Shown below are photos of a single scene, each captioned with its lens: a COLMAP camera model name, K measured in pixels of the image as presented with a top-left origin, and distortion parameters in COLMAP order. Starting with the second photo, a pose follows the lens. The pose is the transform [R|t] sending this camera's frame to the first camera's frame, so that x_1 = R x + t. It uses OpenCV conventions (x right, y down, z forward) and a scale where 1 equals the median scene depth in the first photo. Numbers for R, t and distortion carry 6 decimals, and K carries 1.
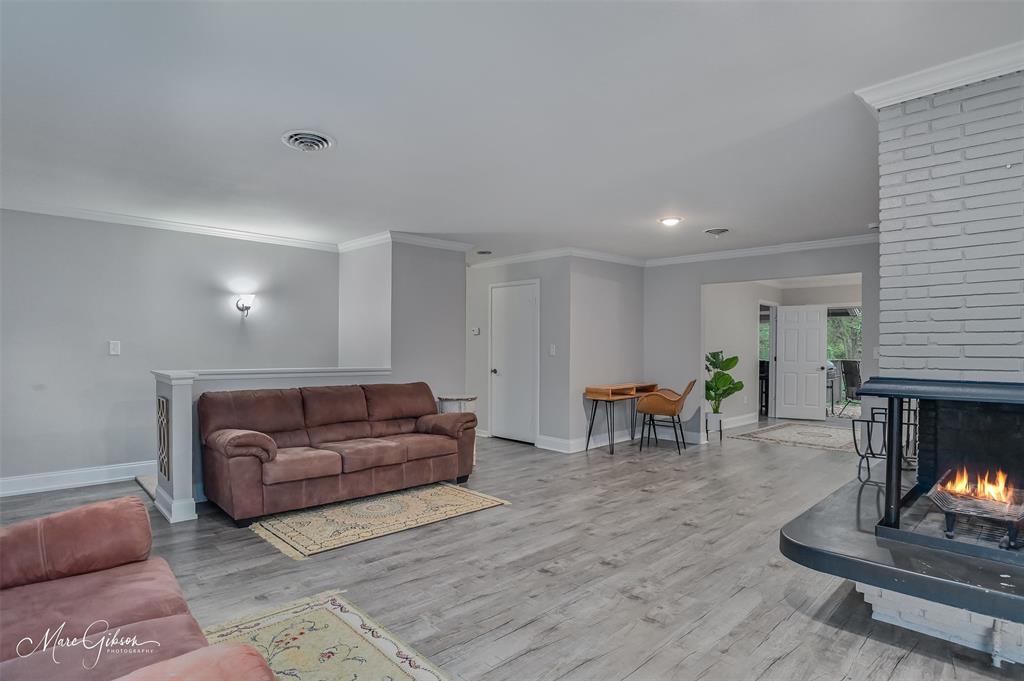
lens RADIAL K [[530.5, 0, 508.5], [0, 530.5, 344.3], [0, 0, 1]] dist [-0.077216, 0.026173]
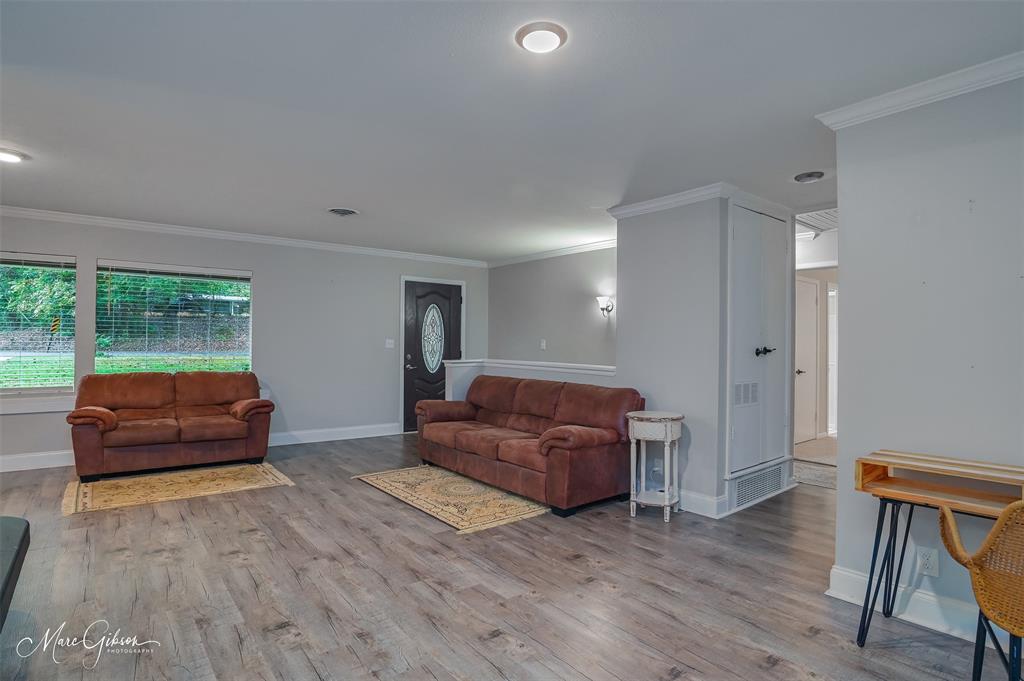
lens RADIAL K [[529.6, 0, 512.0], [0, 529.6, 340.5], [0, 0, 1]] dist [-0.068937, 0.028373]
pose [[-0.084463, -0.009845, -0.996378, 0.989631], [-0.004179, 0.999946, -0.009526, 0.011800], [0.996418, 0.003359, -0.084500, 1.400263]]
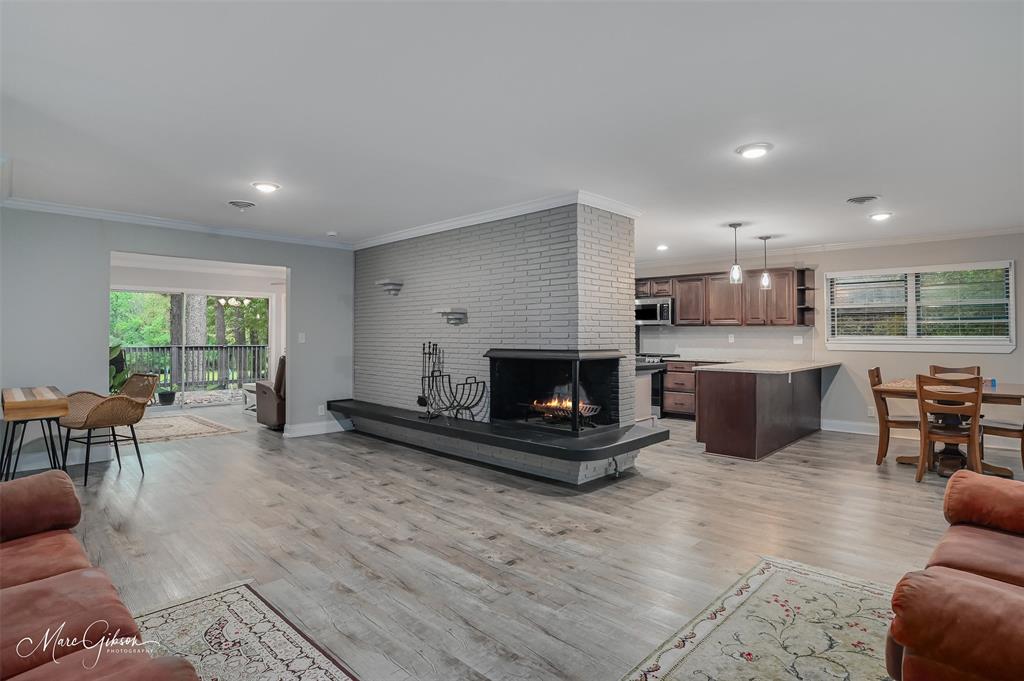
lens RADIAL K [[530.5, 0, 508.5], [0, 530.5, 344.3], [0, 0, 1]] dist [-0.077216, 0.026173]
pose [[-0.029433, -0.021780, 0.999329, -0.754246], [-0.011848, 0.999700, 0.021439, 0.001871], [-0.999497, -0.011209, -0.029682, 0.865382]]
